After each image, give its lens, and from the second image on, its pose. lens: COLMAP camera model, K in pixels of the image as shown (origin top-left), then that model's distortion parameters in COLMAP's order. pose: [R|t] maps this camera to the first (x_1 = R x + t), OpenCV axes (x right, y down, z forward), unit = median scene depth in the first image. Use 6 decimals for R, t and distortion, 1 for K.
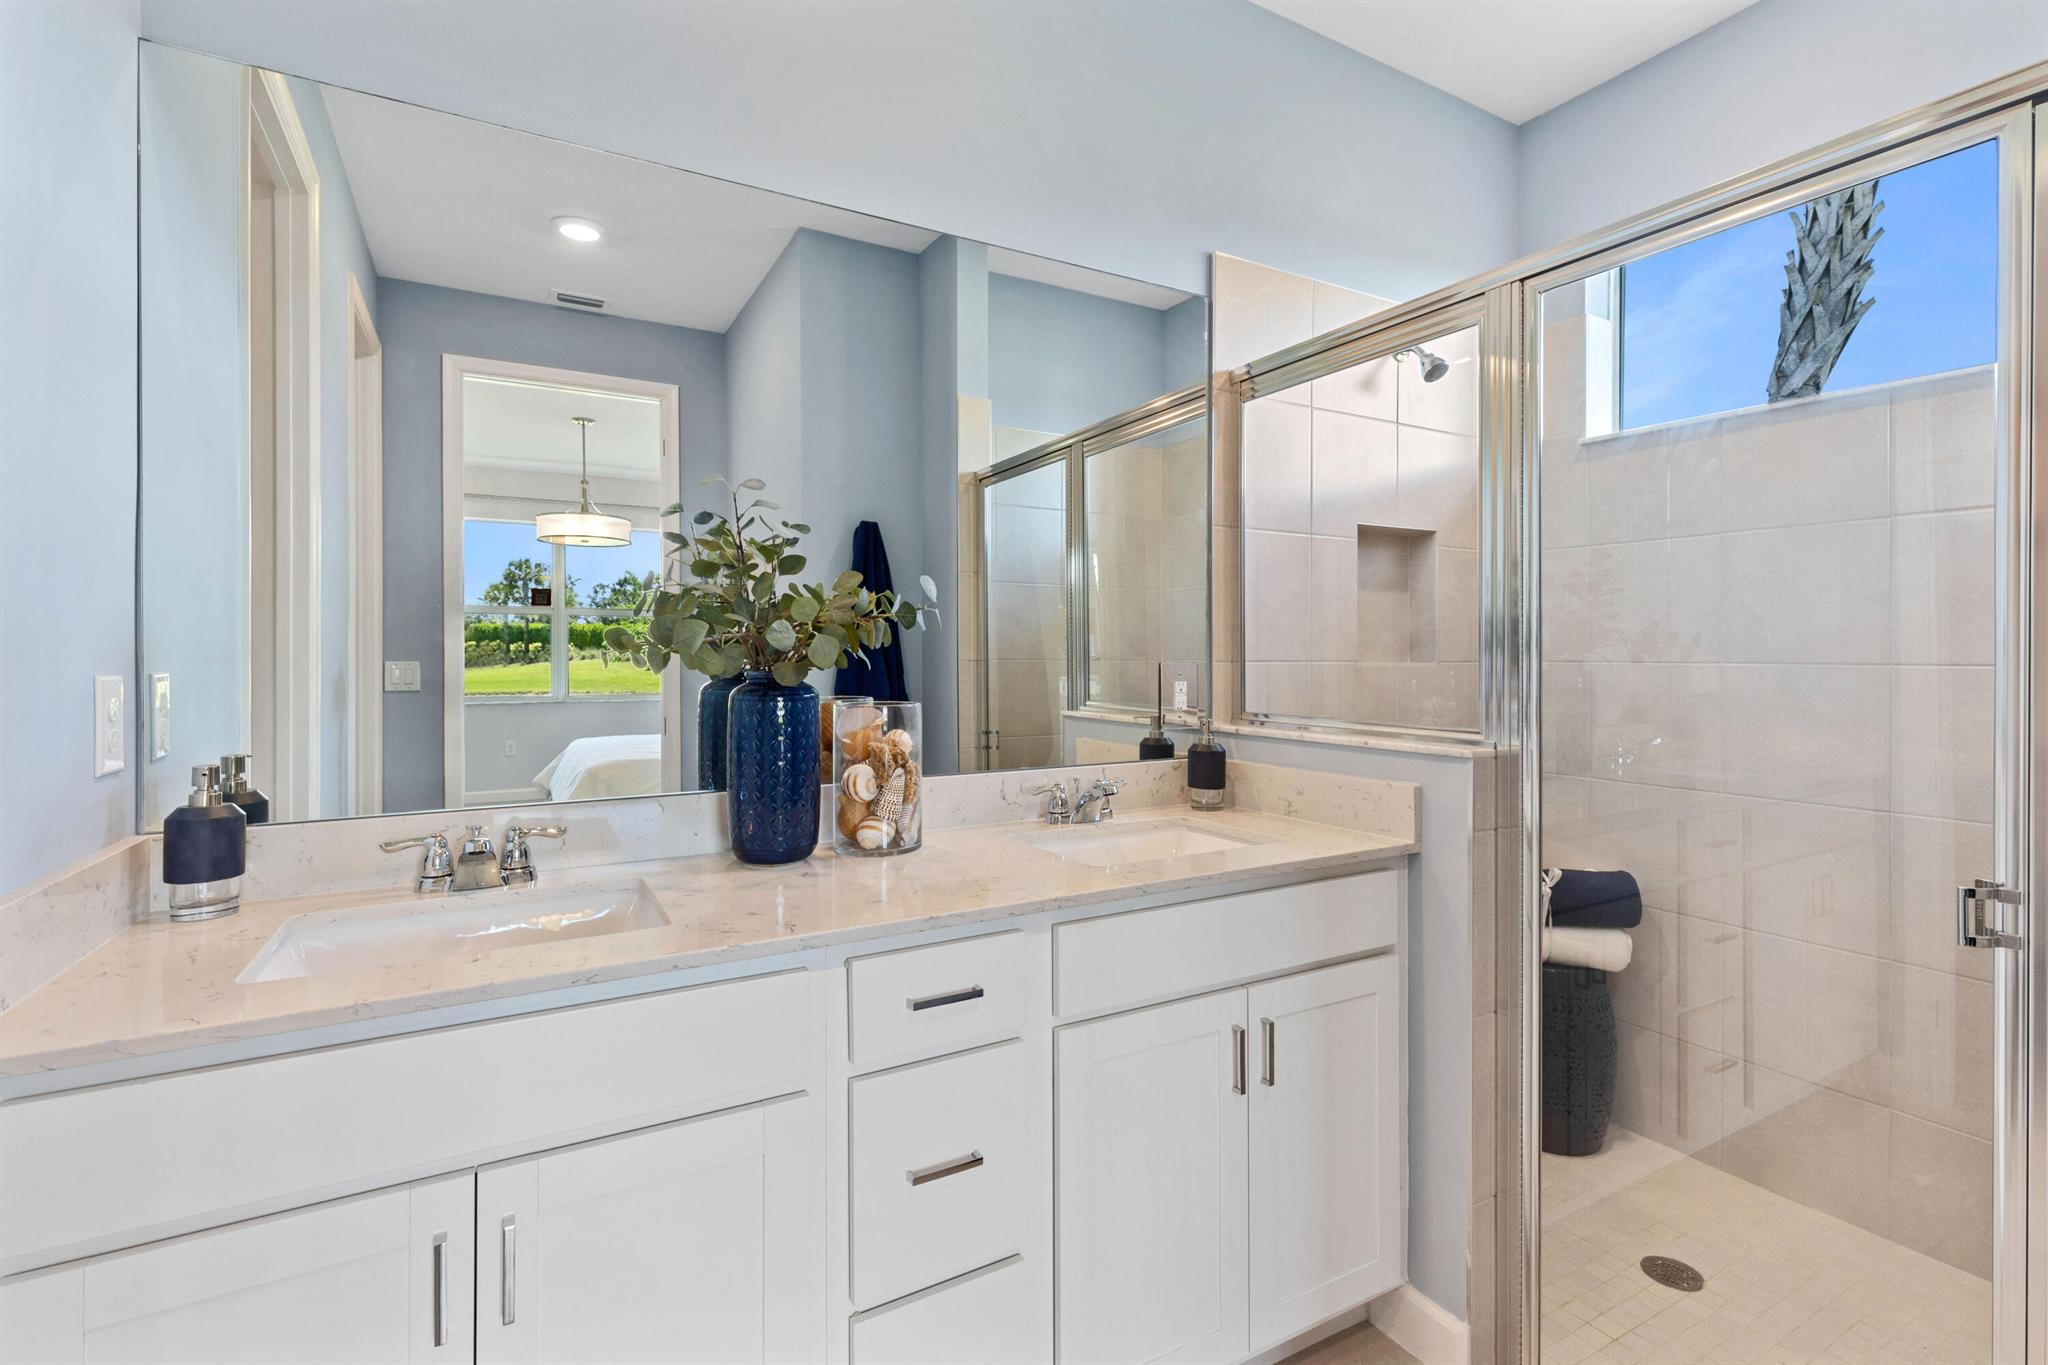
lens RADIAL K [[925.8, 0, 1018.7], [0, 925.8, 649.0], [0, 0, 1]] dist [0.001949, -0.000977]
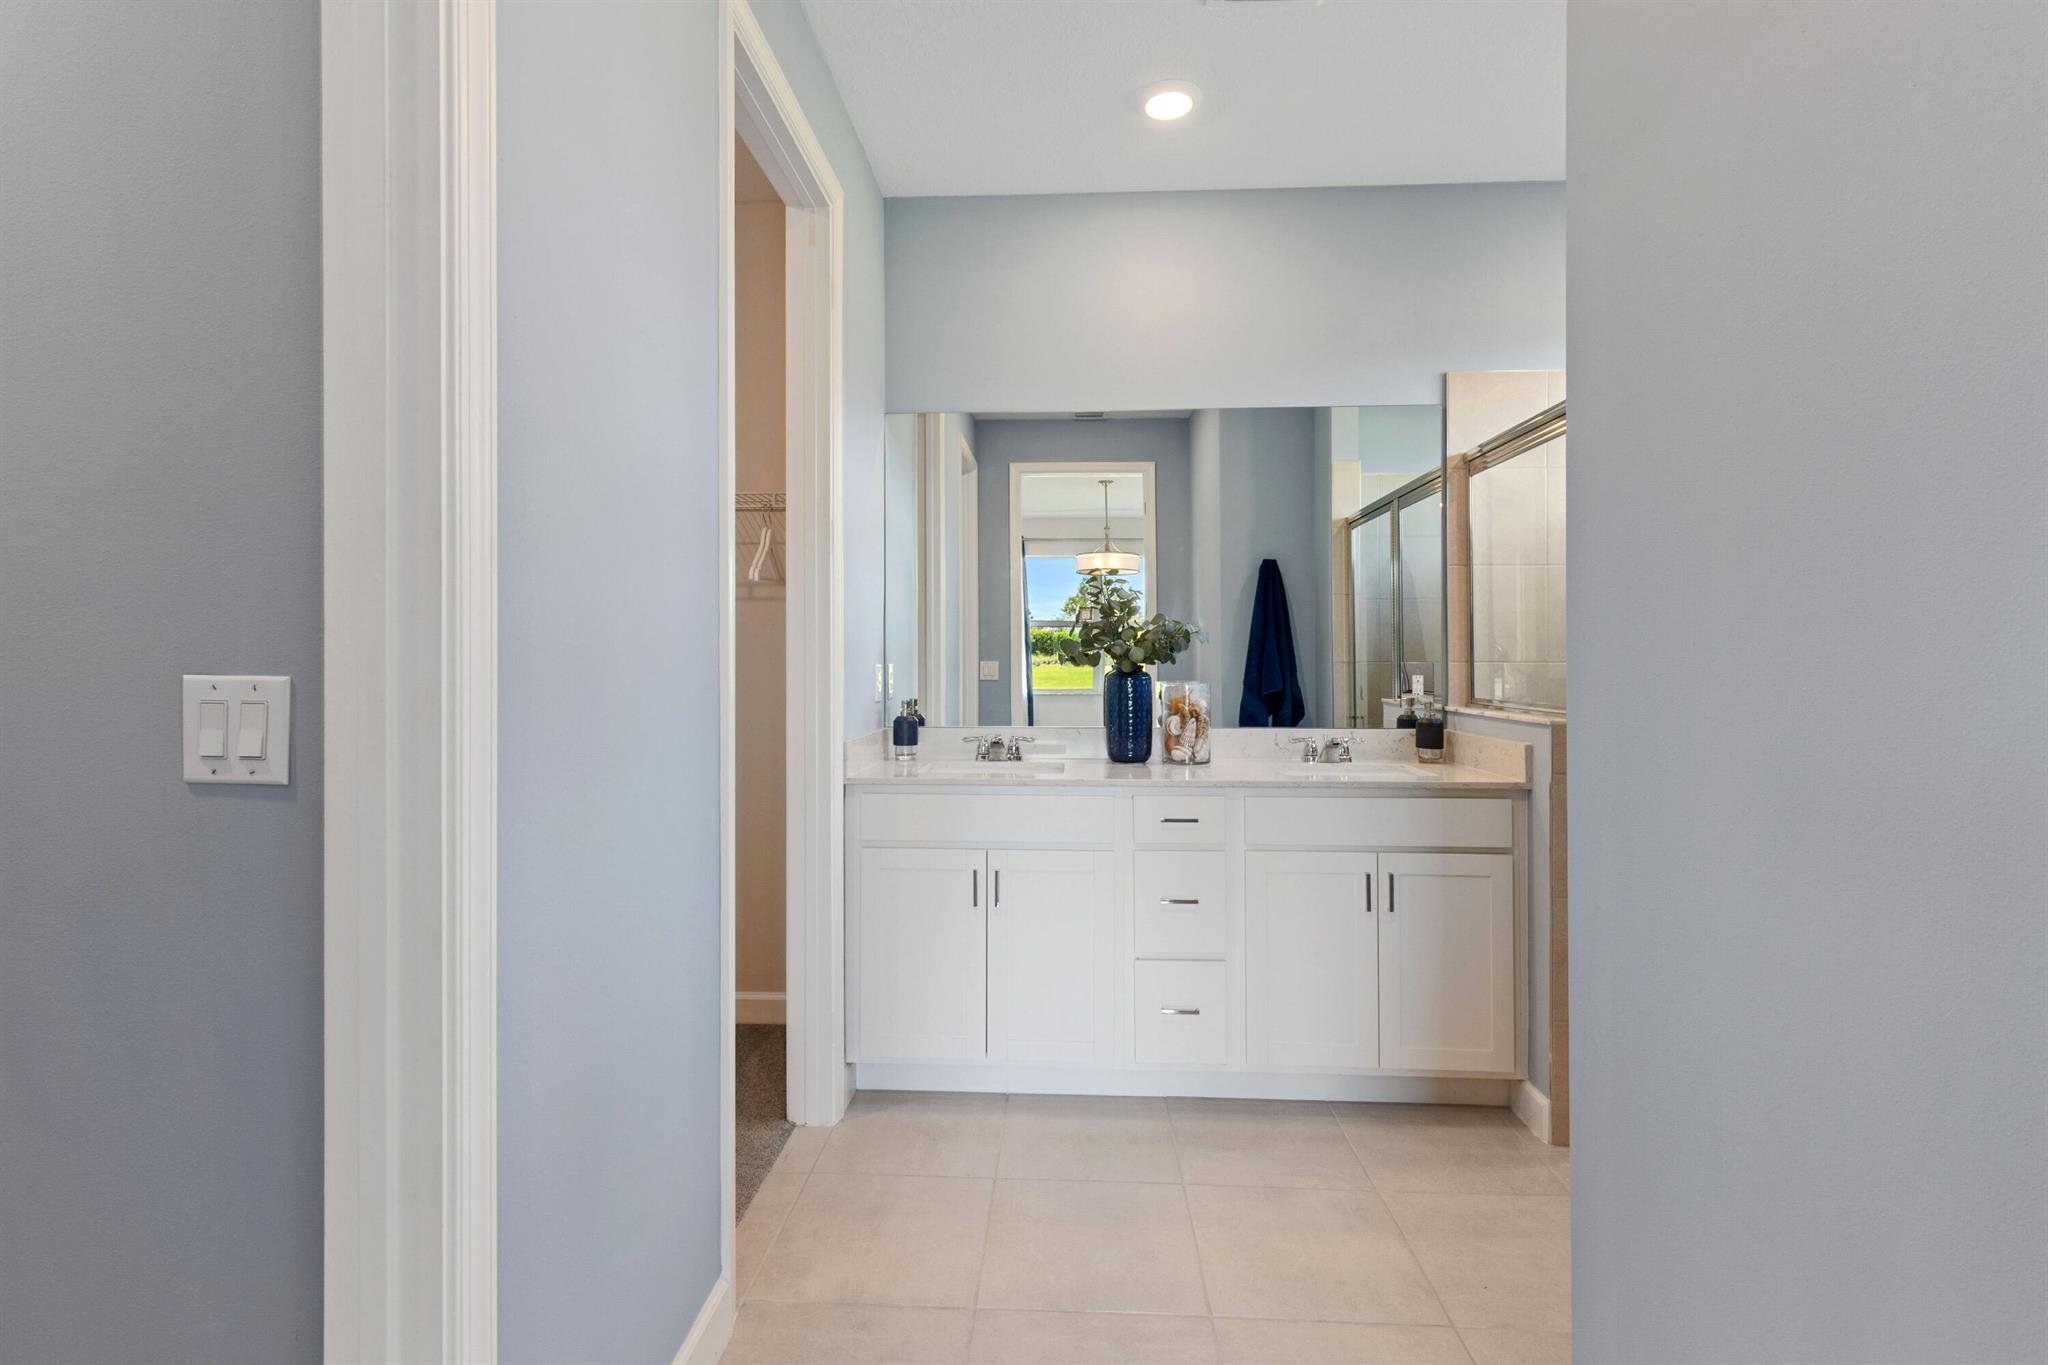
lens RADIAL K [[925.8, 0, 1025.8], [0, 925.8, 668.2], [0, 0, 1]] dist [0.001949, -0.000977]
pose [[0.843386, 0.006769, -0.537266, 0.548880], [0.001994, 0.999874, 0.015728, -0.000246], [0.537305, -0.014336, 0.843266, -0.692284]]
